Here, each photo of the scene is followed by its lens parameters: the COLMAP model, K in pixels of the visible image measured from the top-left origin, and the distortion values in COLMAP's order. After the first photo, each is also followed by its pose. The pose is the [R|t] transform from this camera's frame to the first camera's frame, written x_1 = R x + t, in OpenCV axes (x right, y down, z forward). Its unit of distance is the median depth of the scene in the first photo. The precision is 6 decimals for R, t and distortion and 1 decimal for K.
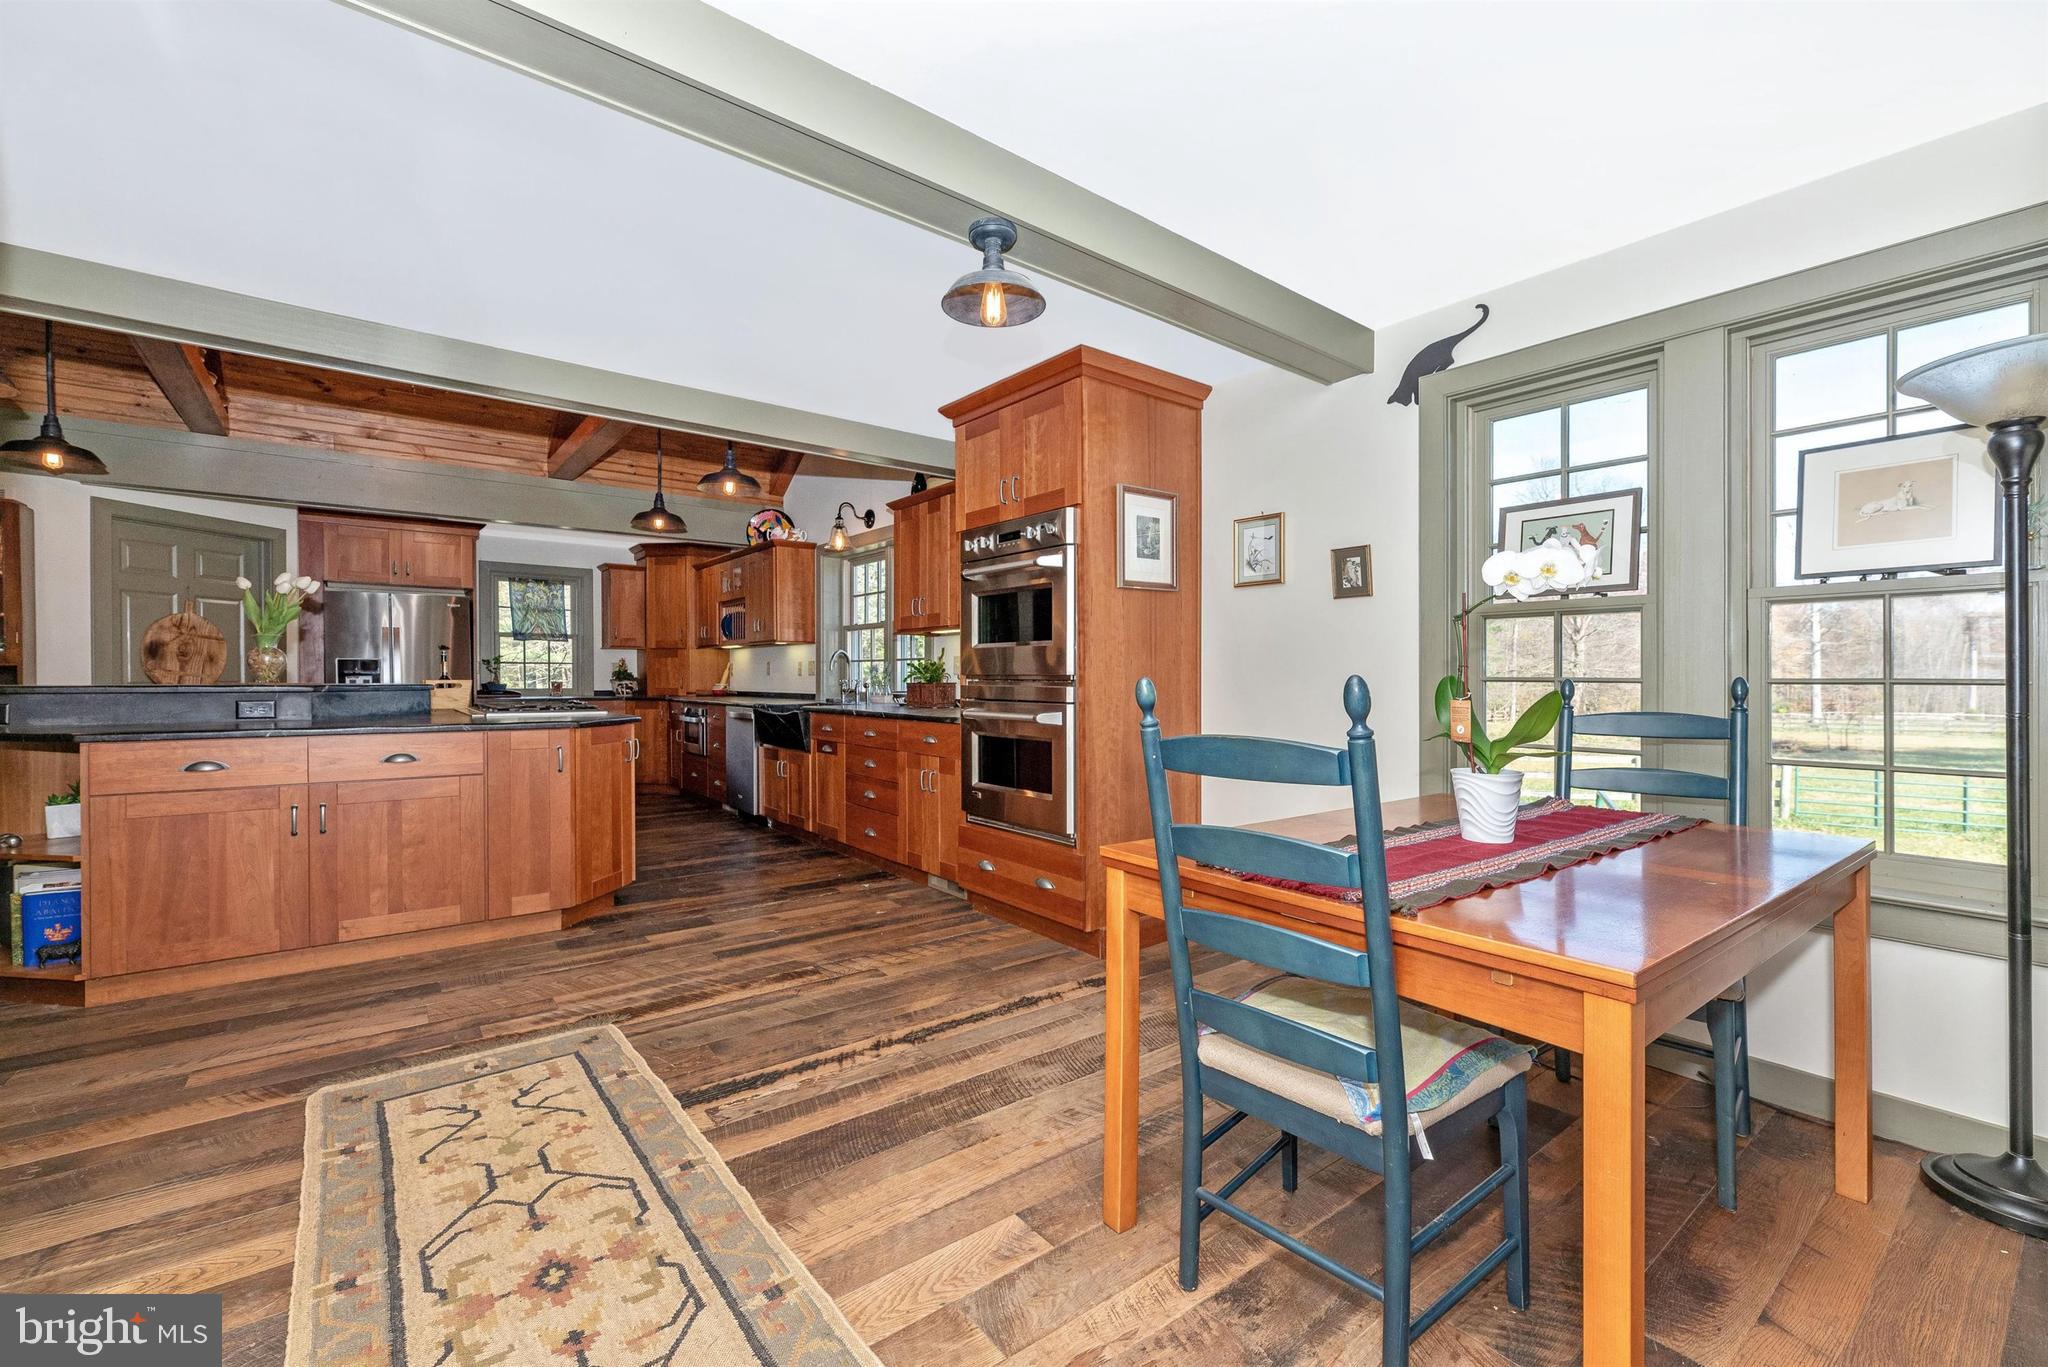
lens RADIAL K [[847.7, 0, 1010.3], [0, 847.7, 688.9], [0, 0, 1]] dist [0.008651, 0.000019]
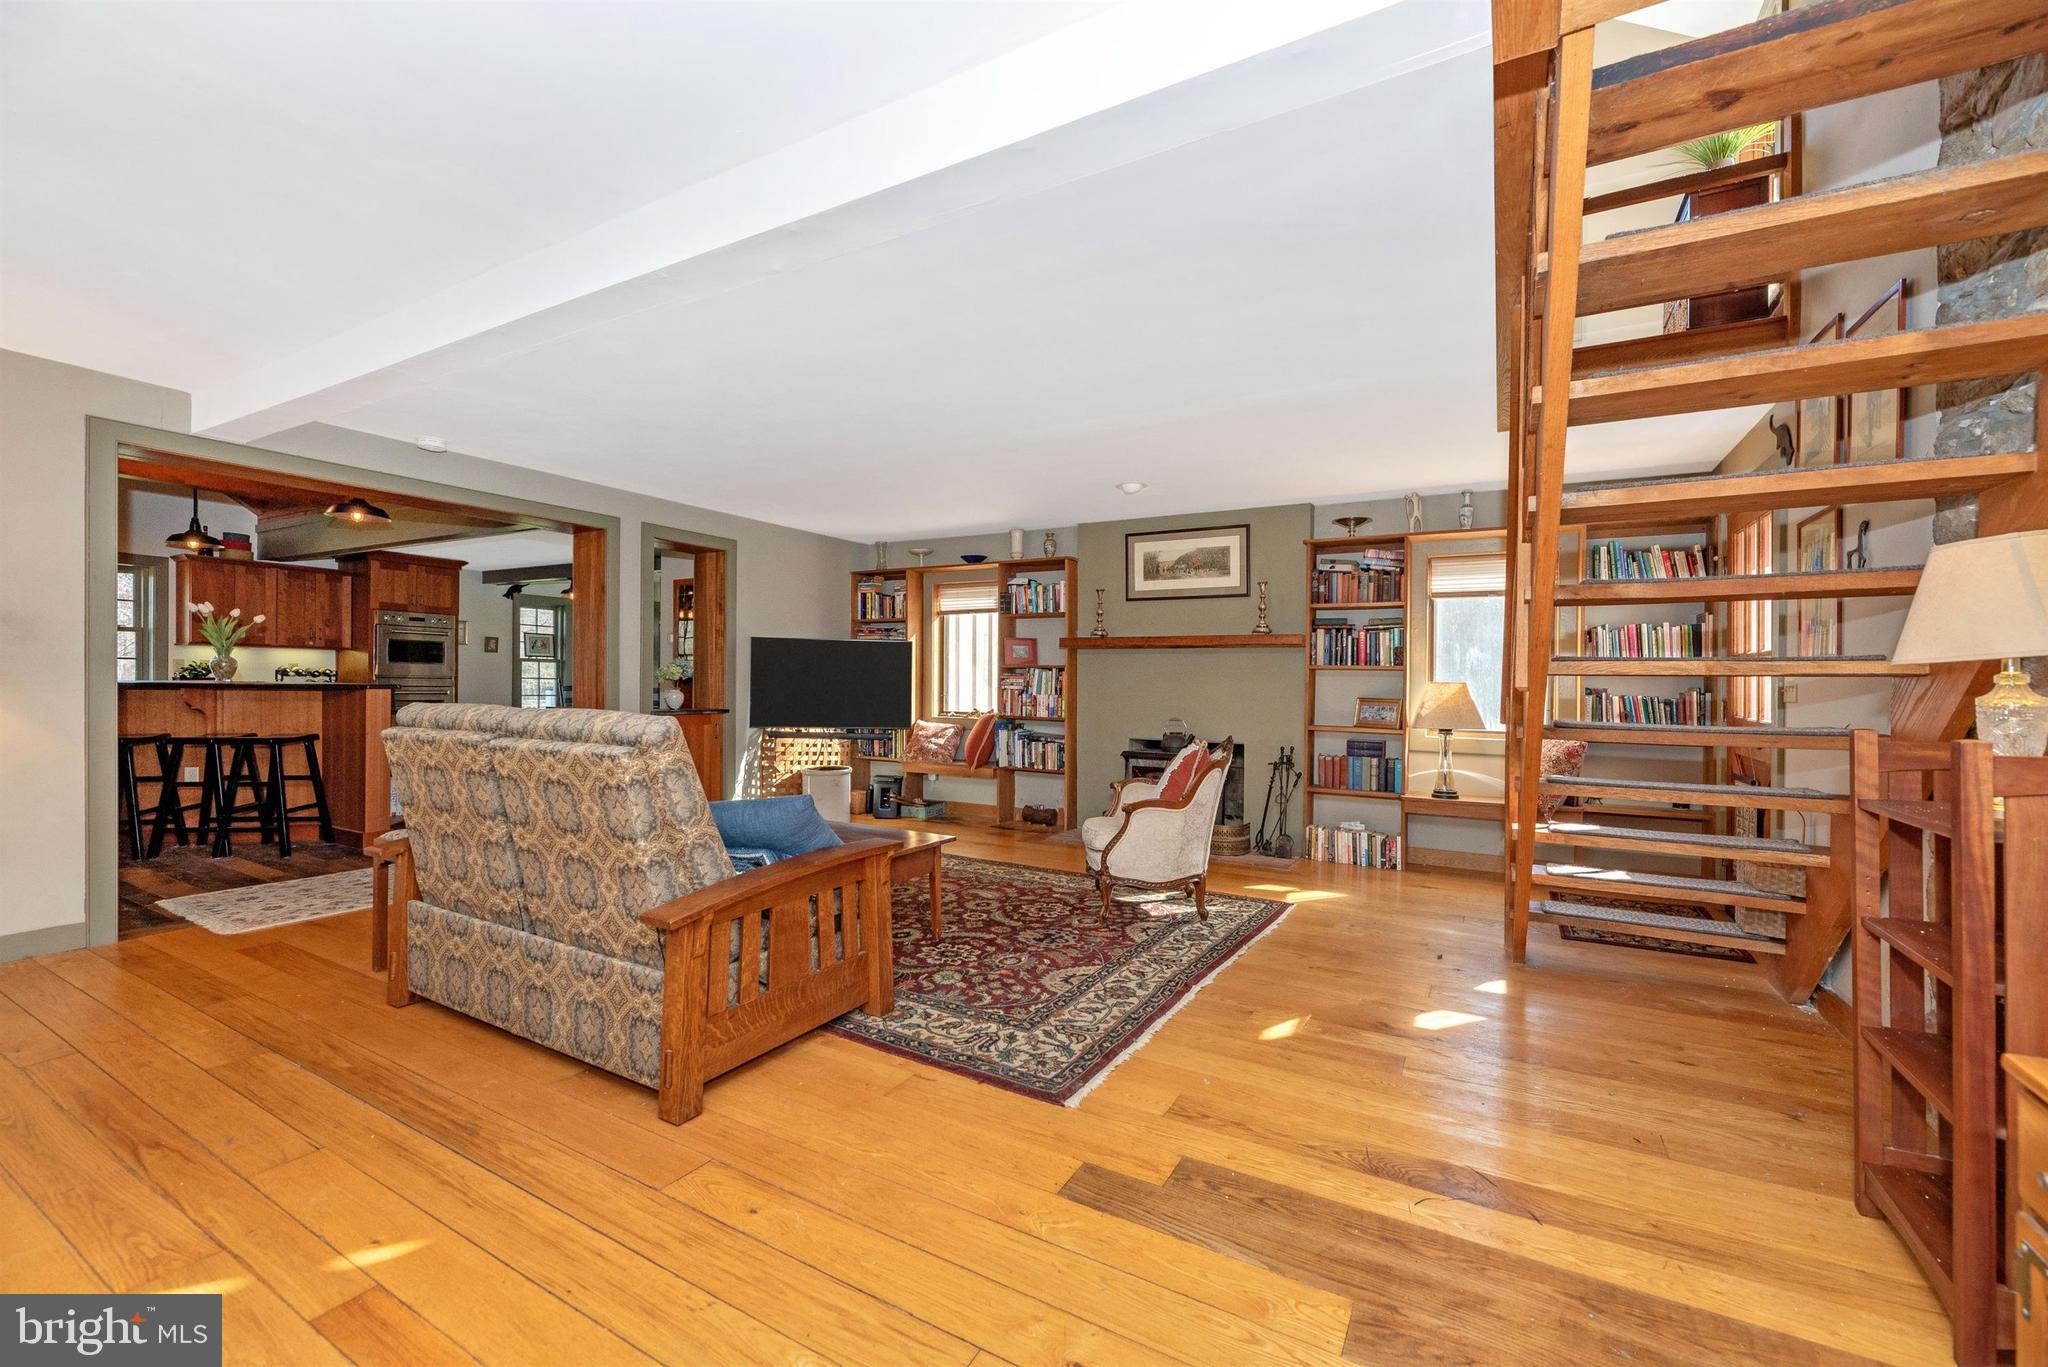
lens RADIAL K [[847.7, 0, 1013.4], [0, 847.7, 688.4], [0, 0, 1]] dist [0.008651, 0.000019]
pose [[-0.372575, -0.007321, 0.927973, -3.825287], [0.004950, 0.999939, 0.009876, 0.007917], [-0.927989, 0.008273, -0.372516, 0.418001]]
